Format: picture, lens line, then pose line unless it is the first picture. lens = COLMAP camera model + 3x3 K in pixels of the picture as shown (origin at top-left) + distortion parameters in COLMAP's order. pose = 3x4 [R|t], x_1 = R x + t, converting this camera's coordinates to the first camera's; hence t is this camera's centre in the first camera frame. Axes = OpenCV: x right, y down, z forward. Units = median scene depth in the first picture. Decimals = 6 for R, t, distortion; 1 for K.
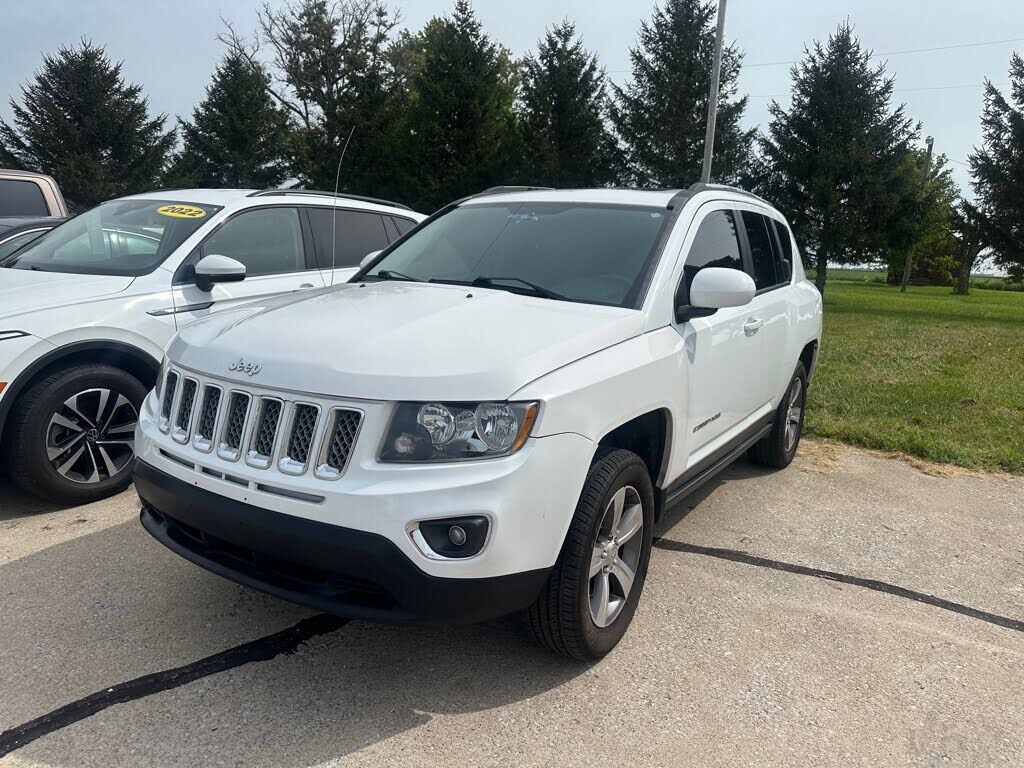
lens RADIAL K [[712.9, 0, 511.8], [0, 712.9, 403.4], [0, 0, 1]] dist [0.006819, -0.001824]
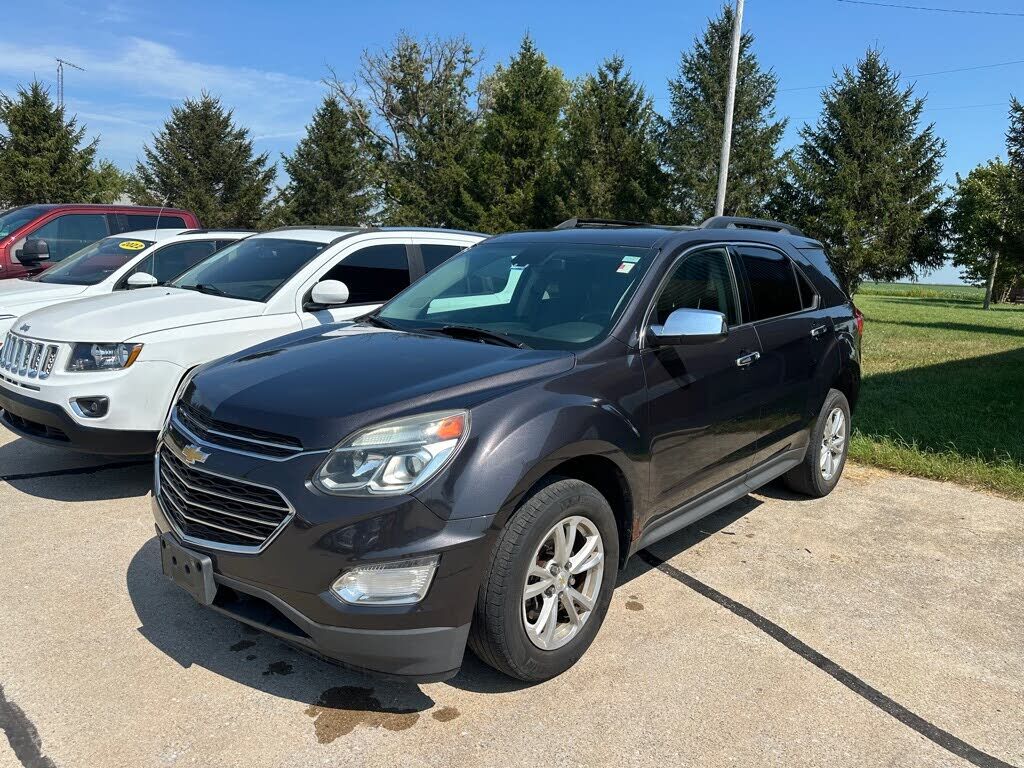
lens RADIAL K [[731.1, 0, 509.5], [0, 731.1, 378.6], [0, 0, 1]] dist [-0.003613, -0.006033]
pose [[0.987605, 0.015016, -0.156237, 0.097620], [-0.024956, 0.997773, -0.061857, 0.013964], [0.154960, 0.064989, 0.985781, -0.060910]]
